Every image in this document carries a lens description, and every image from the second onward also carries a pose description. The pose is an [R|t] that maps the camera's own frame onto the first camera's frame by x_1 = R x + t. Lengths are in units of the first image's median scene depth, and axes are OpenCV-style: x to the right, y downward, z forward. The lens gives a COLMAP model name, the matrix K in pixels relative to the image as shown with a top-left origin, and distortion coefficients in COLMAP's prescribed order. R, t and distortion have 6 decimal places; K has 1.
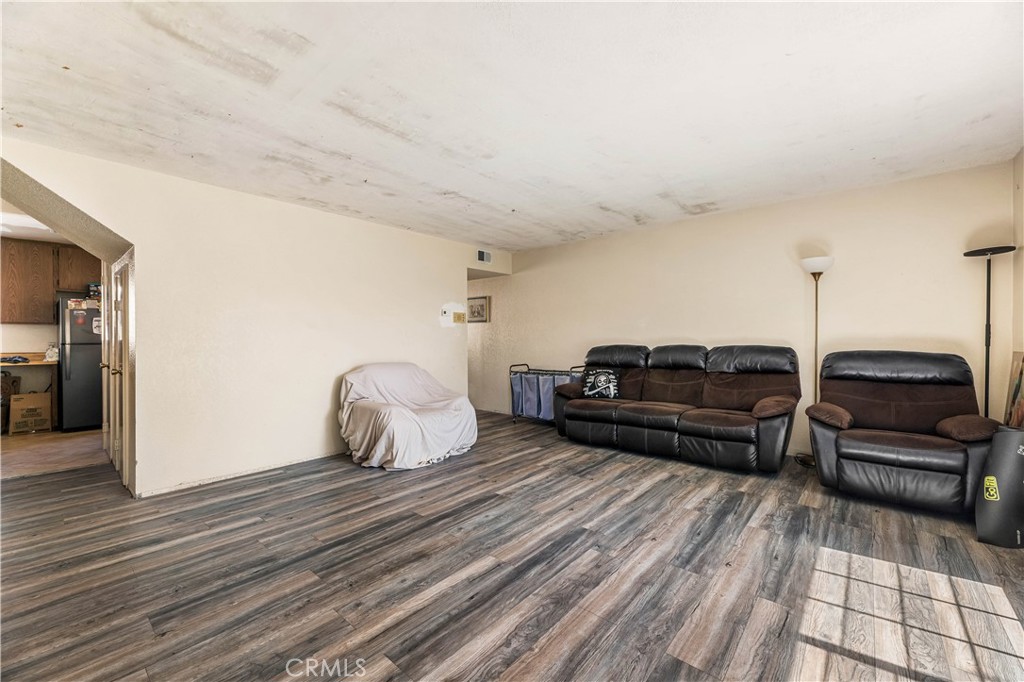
lens RADIAL K [[393.0, 0, 506.9], [0, 393.0, 340.8], [0, 0, 1]] dist [-0.001714, -0.000167]
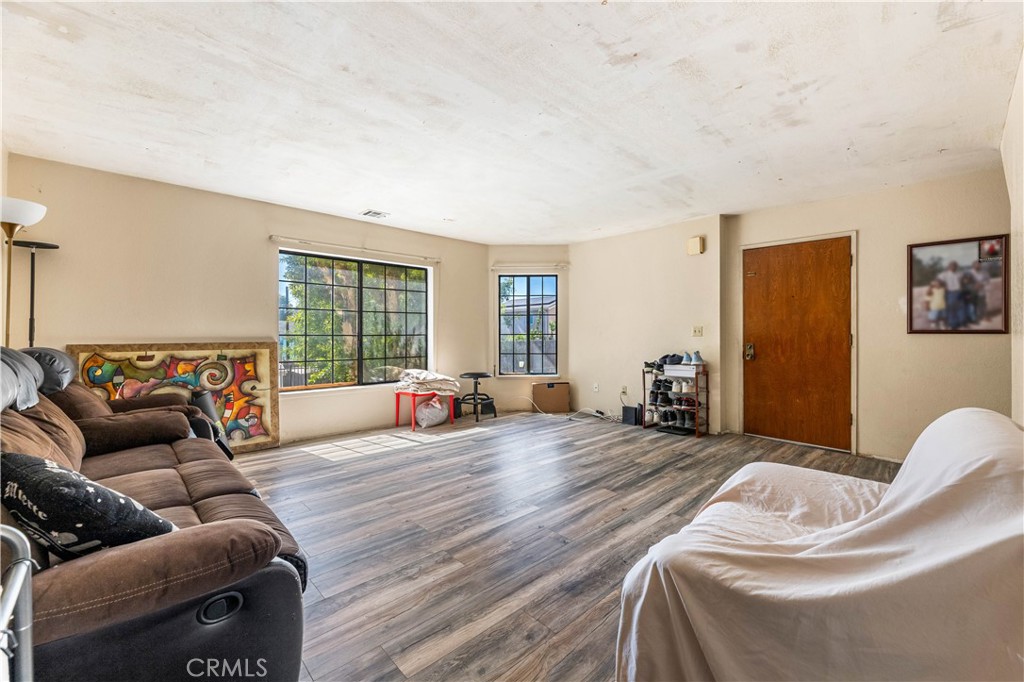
lens RADIAL K [[433.5, 0, 476.3], [0, 433.5, 333.9], [0, 0, 1]] dist [0.000103, 0.000083]
pose [[-0.986488, 0.004242, 0.163778, -0.045422], [0.004287, 0.999991, -0.000083, 0.002283], [-0.163777, 0.000620, -0.986497, 1.785976]]
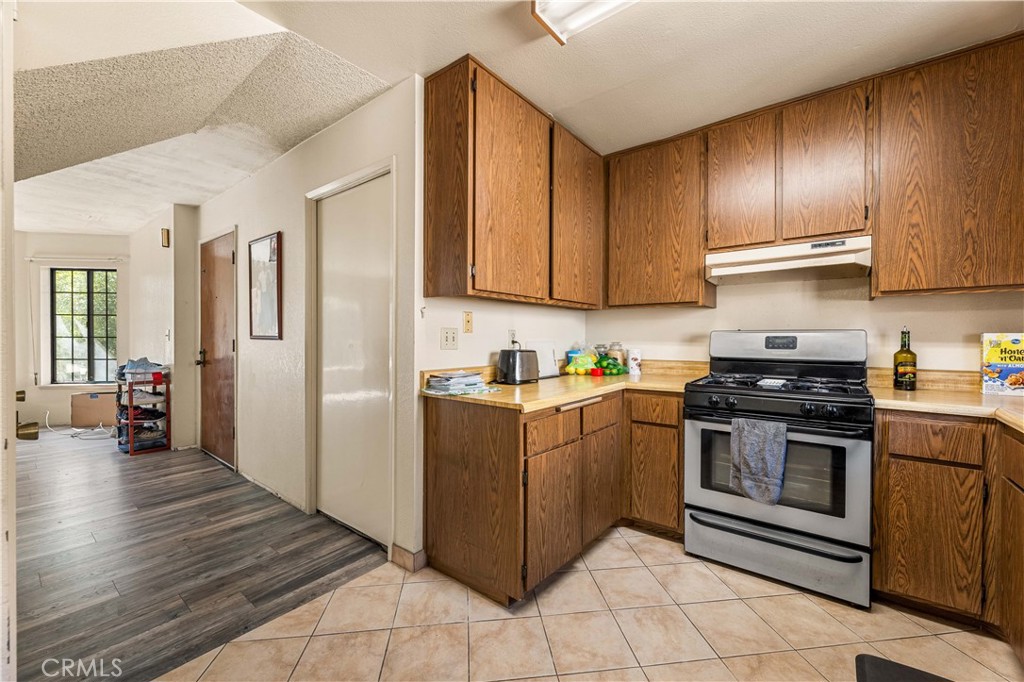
lens RADIAL K [[417.8, 0, 518.5], [0, 417.8, 343.0], [0, 0, 1]] dist [-0.000397, 0.000350]
pose [[-0.999681, -0.006276, -0.024450, -1.642302], [-0.006672, 0.999848, 0.016132, -0.001767], [0.024345, 0.016290, -0.999571, 1.565045]]
